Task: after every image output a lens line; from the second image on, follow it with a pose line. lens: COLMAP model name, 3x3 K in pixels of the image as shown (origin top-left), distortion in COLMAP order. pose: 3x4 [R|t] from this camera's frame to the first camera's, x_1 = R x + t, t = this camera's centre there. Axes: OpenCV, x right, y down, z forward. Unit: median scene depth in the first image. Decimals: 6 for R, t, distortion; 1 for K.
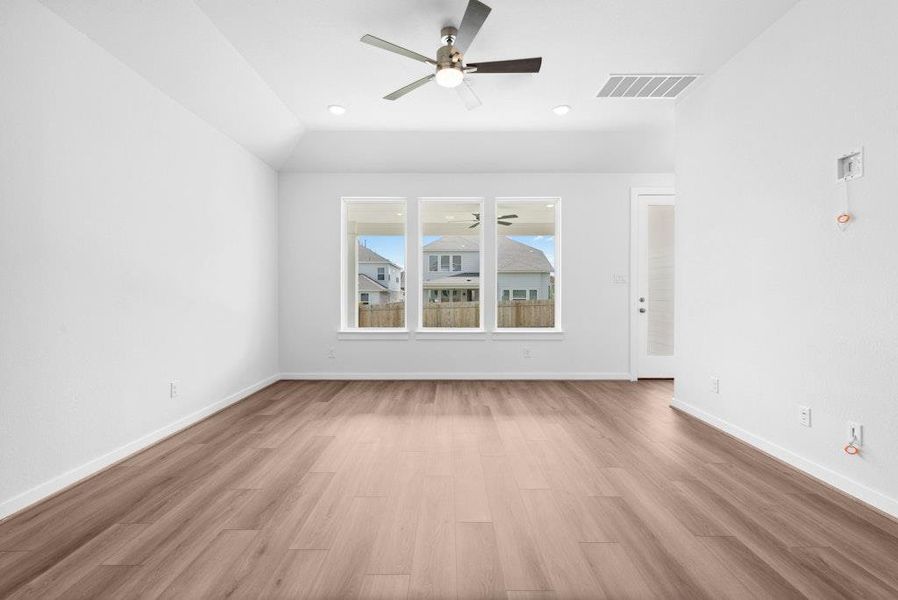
lens RADIAL K [[380.9, 0, 448.0], [0, 380.9, 296.2], [0, 0, 1]] dist [0.000781, -0.000110]
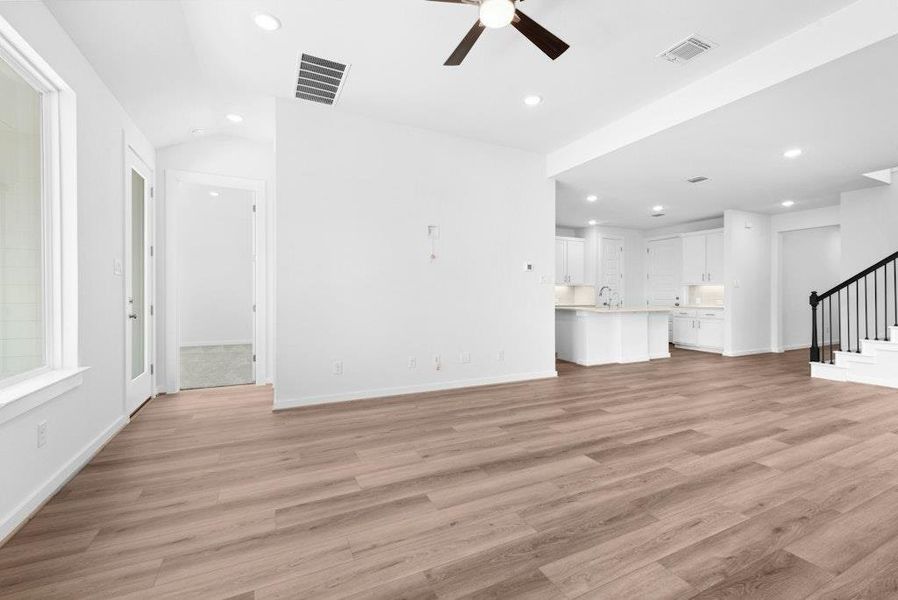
lens RADIAL K [[380.9, 0, 447.9], [0, 380.9, 295.9], [0, 0, 1]] dist [0.000781, -0.000110]
pose [[-0.434971, -0.007299, 0.900415, -0.823752], [0.001456, 0.999960, 0.008810, -0.012883], [-0.900443, 0.005143, -0.434943, 1.814777]]
